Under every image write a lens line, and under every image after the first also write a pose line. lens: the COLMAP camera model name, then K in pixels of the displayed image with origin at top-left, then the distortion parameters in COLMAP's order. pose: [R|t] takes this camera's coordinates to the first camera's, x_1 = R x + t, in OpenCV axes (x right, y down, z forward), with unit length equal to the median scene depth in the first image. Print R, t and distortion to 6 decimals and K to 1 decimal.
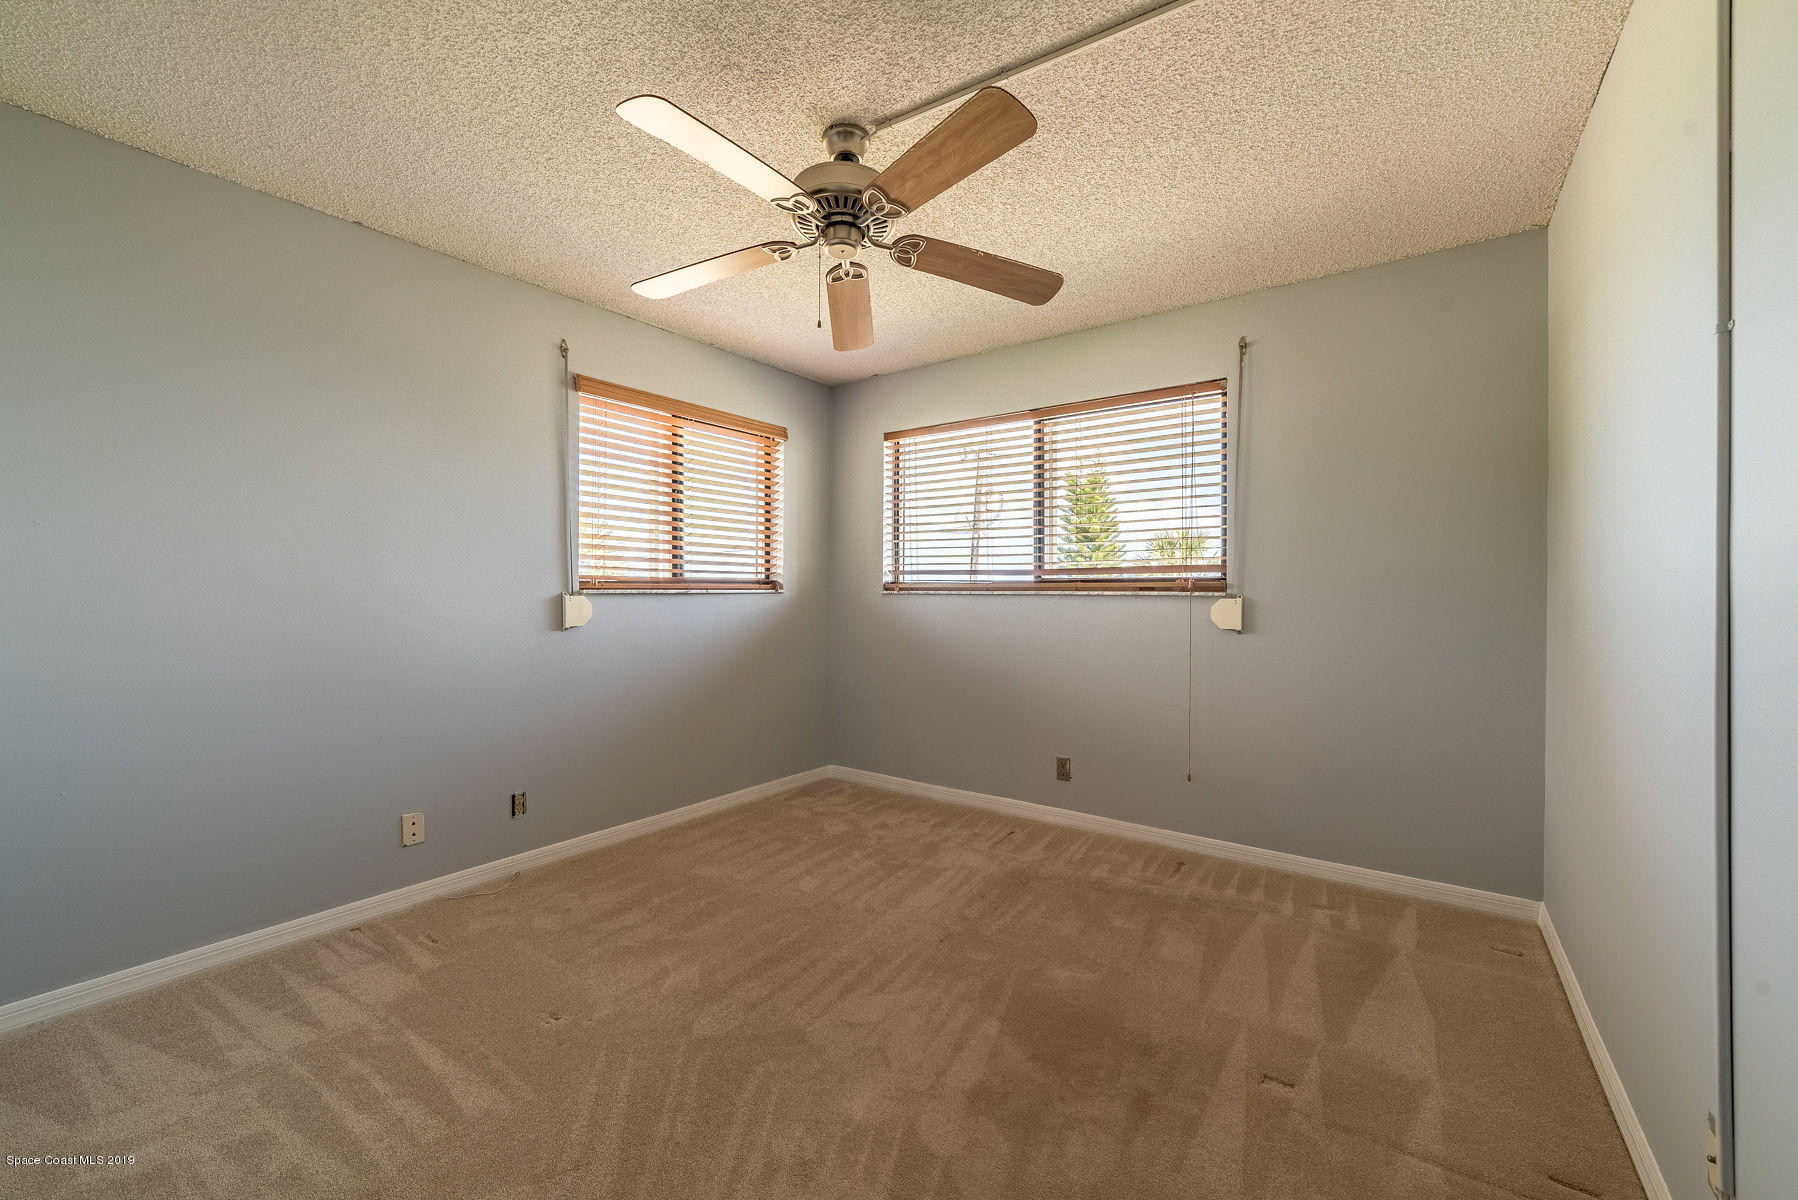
lens RADIAL K [[696.3, 0, 878.2], [0, 696.3, 585.3], [0, 0, 1]] dist [-0.021836, 0.006648]
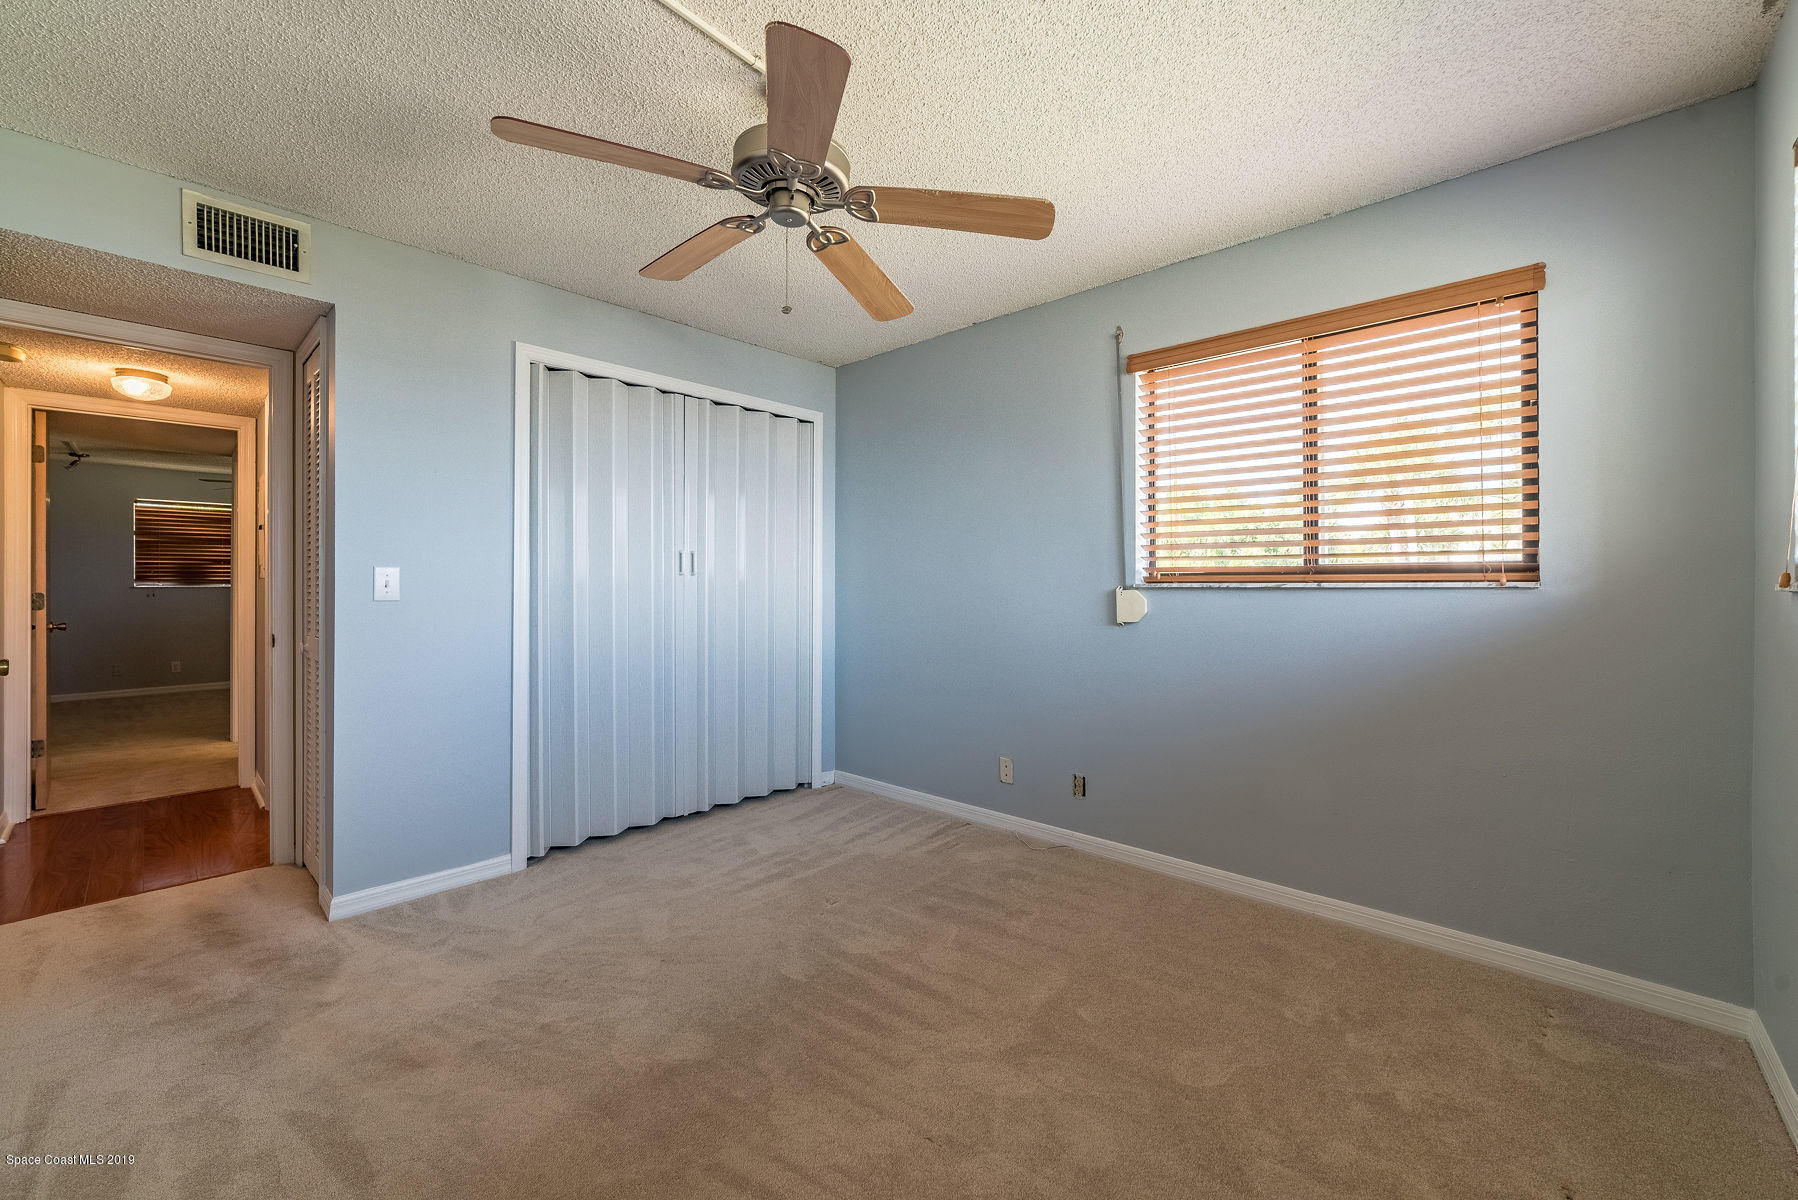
lens RADIAL K [[696.3, 0, 878.2], [0, 696.3, 585.3], [0, 0, 1]] dist [-0.021836, 0.006648]
pose [[-0.087668, -0.005618, -0.996134, 0.542890], [0.007129, 0.999955, -0.006267, 0.012118], [0.996124, -0.007651, -0.087624, 0.747510]]
